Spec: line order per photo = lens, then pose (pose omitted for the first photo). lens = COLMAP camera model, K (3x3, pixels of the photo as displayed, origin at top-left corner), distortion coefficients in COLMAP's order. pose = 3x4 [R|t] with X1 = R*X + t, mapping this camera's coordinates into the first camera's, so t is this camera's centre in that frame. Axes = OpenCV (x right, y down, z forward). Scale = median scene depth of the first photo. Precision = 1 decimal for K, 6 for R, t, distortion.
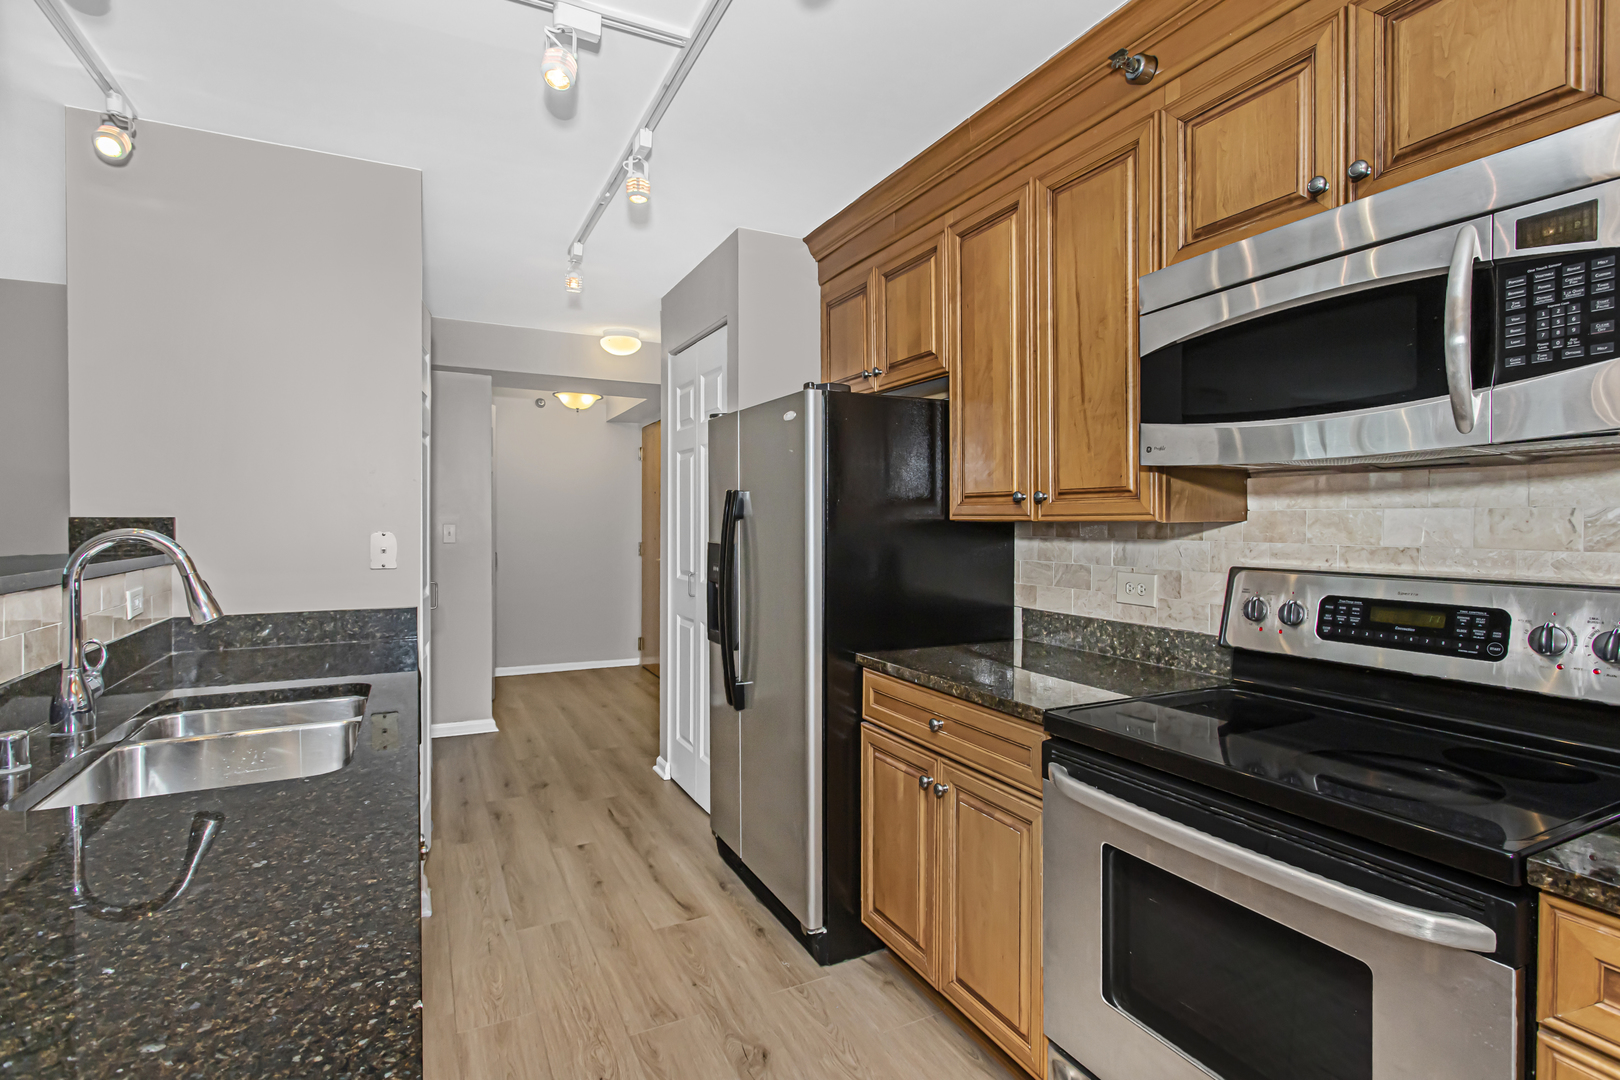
lens RADIAL K [[763.4, 0, 810.0], [0, 763.4, 540.0], [0, 0, 1]] dist [0.001873, 0.001035]
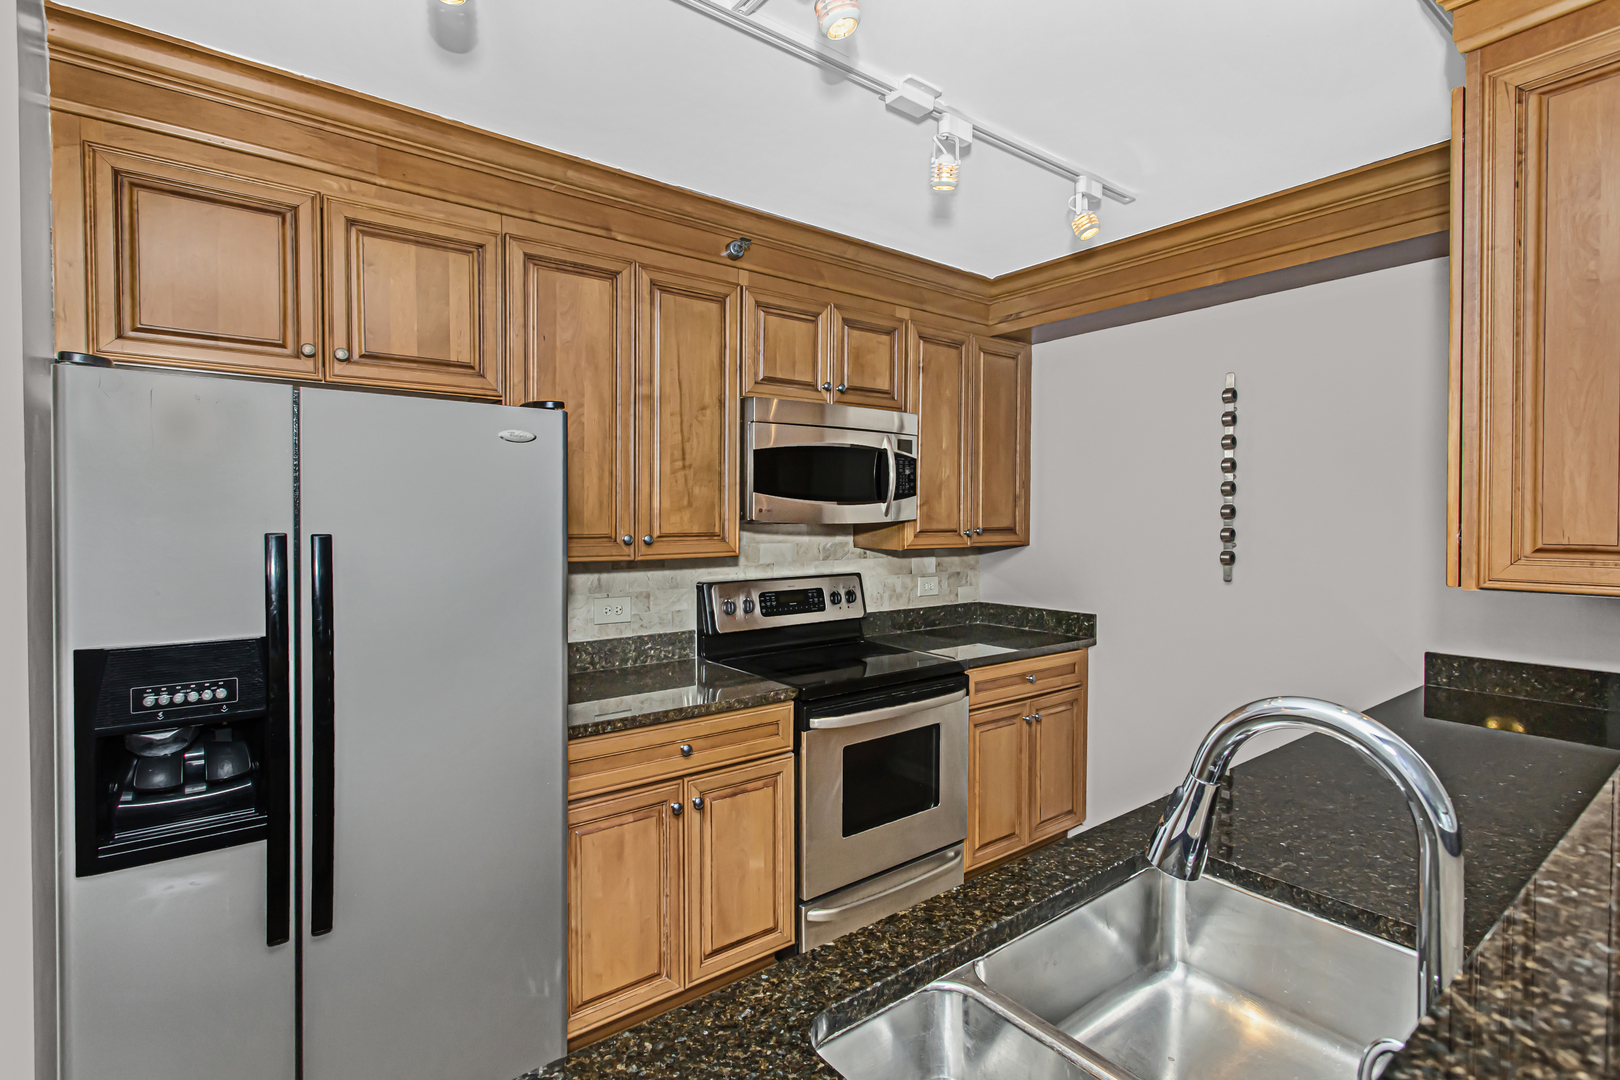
lens RADIAL K [[763.4, 0, 810.0], [0, 763.4, 540.0], [0, 0, 1]] dist [0.001873, 0.001035]
pose [[-0.168831, -0.031535, 0.985140, -1.104268], [0.026309, 0.998988, 0.036487, -0.112911], [-0.985294, 0.032079, -0.167830, 1.171579]]
